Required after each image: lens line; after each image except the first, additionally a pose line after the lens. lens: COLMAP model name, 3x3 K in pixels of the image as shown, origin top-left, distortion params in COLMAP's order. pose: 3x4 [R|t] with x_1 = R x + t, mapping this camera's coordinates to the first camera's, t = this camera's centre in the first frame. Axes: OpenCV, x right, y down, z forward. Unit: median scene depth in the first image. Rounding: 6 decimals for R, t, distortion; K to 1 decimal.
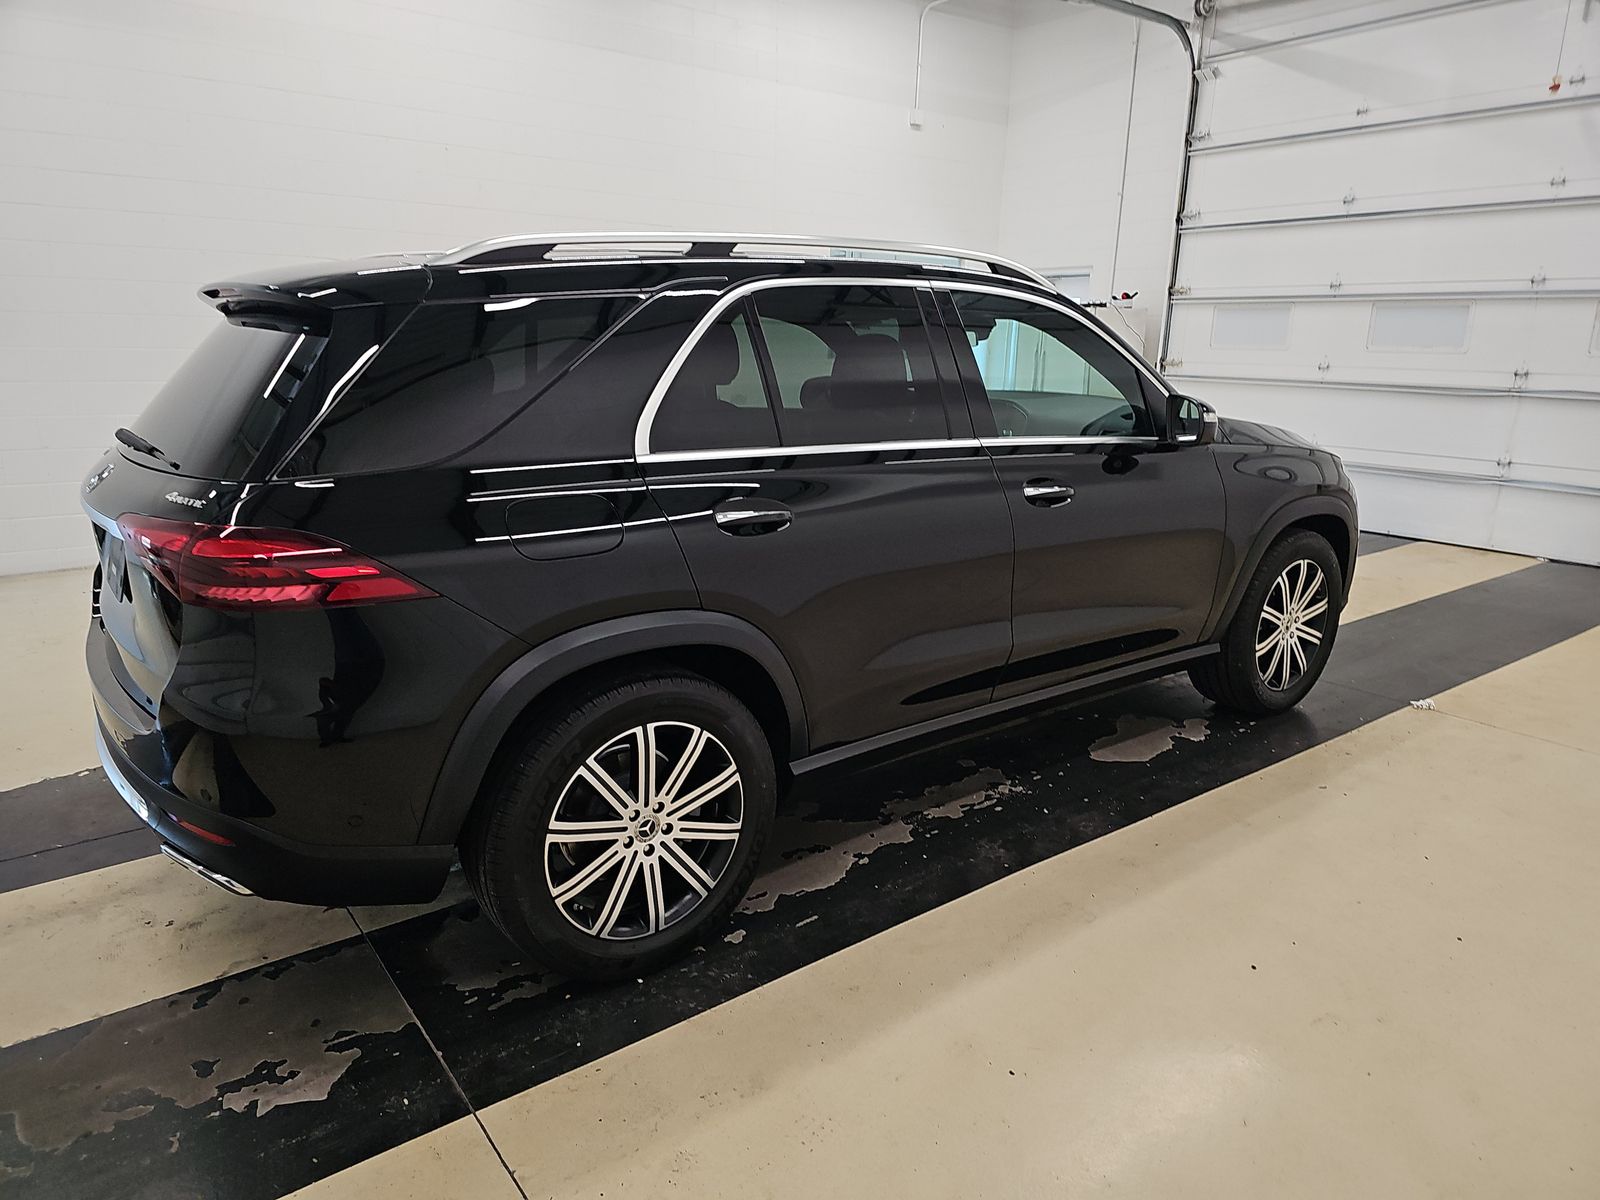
lens RADIAL K [[1059.2, 0, 787.5], [0, 1059.2, 596.4], [0, 0, 1]] dist [0.007578, -0.000495]
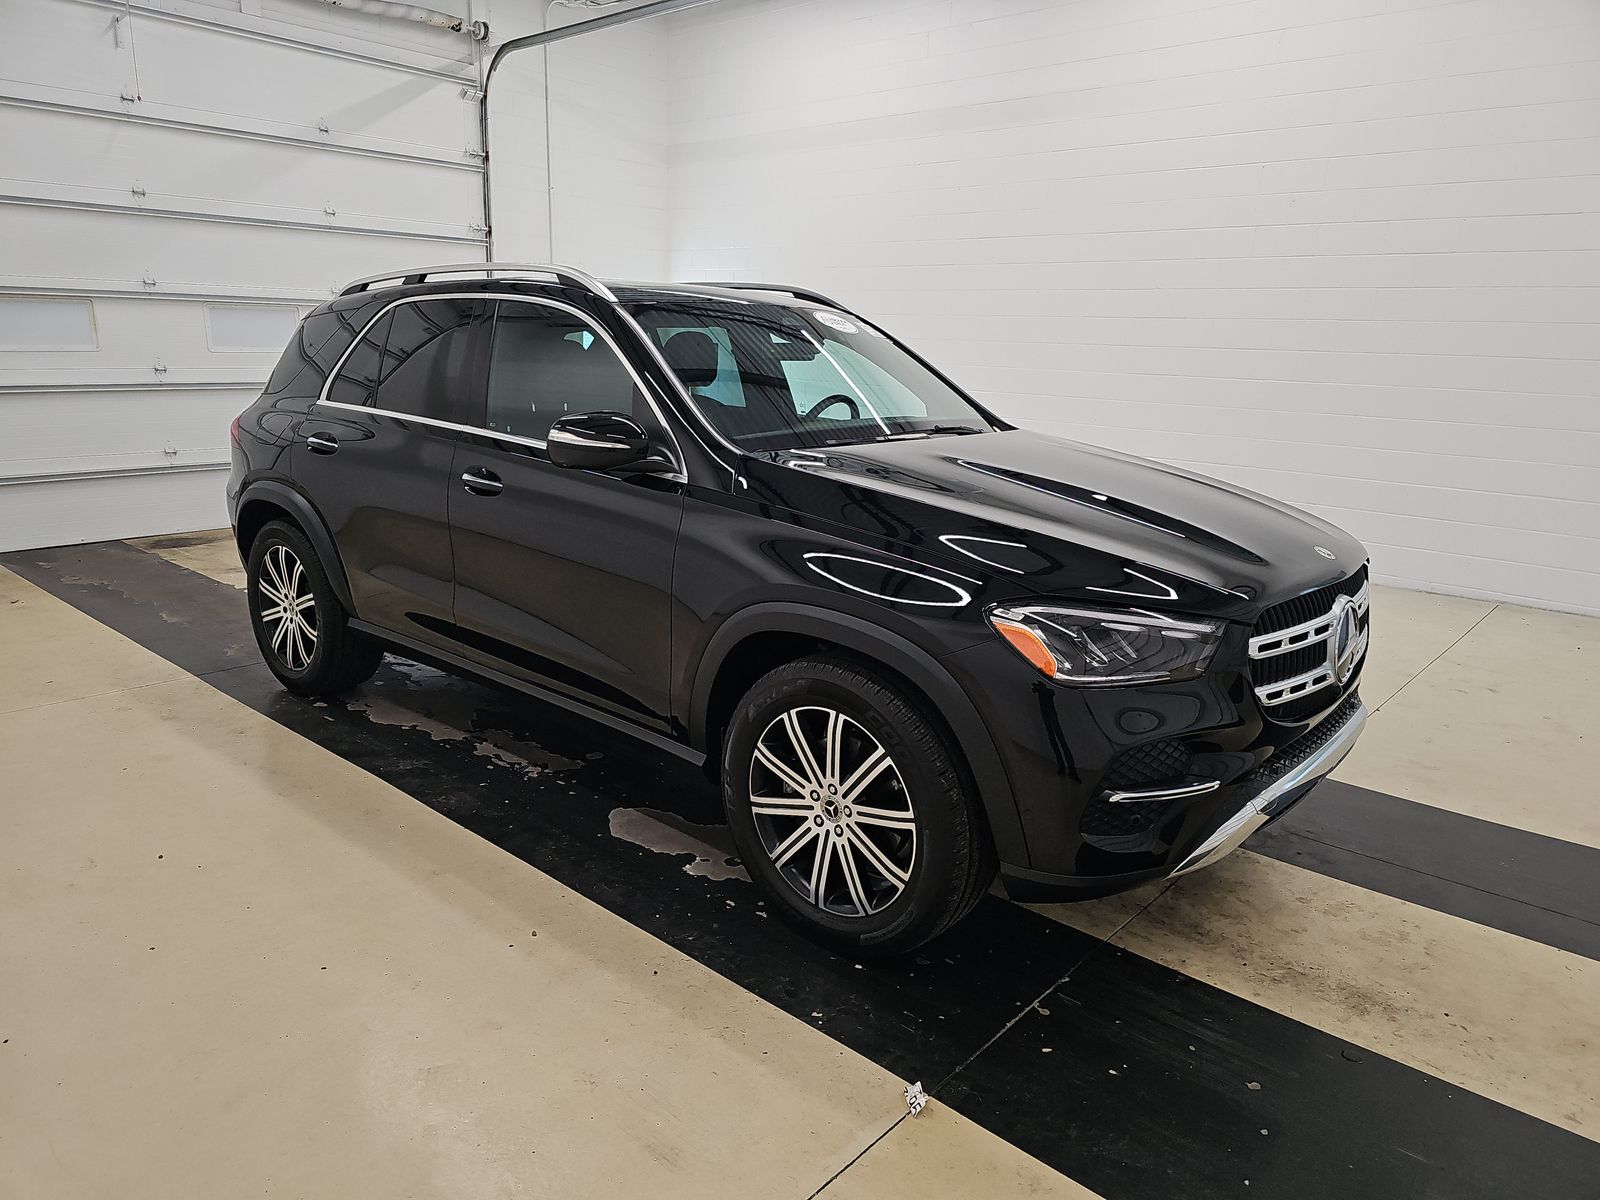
lens RADIAL K [[1059.2, 0, 787.5], [0, 1059.2, 596.4], [0, 0, 1]] dist [0.007578, -0.000495]
pose [[0.199895, 0.225861, -0.953430, 1.250832], [-0.253122, 0.951942, 0.172440, -0.232175], [0.946558, 0.206865, 0.247459, 0.970366]]
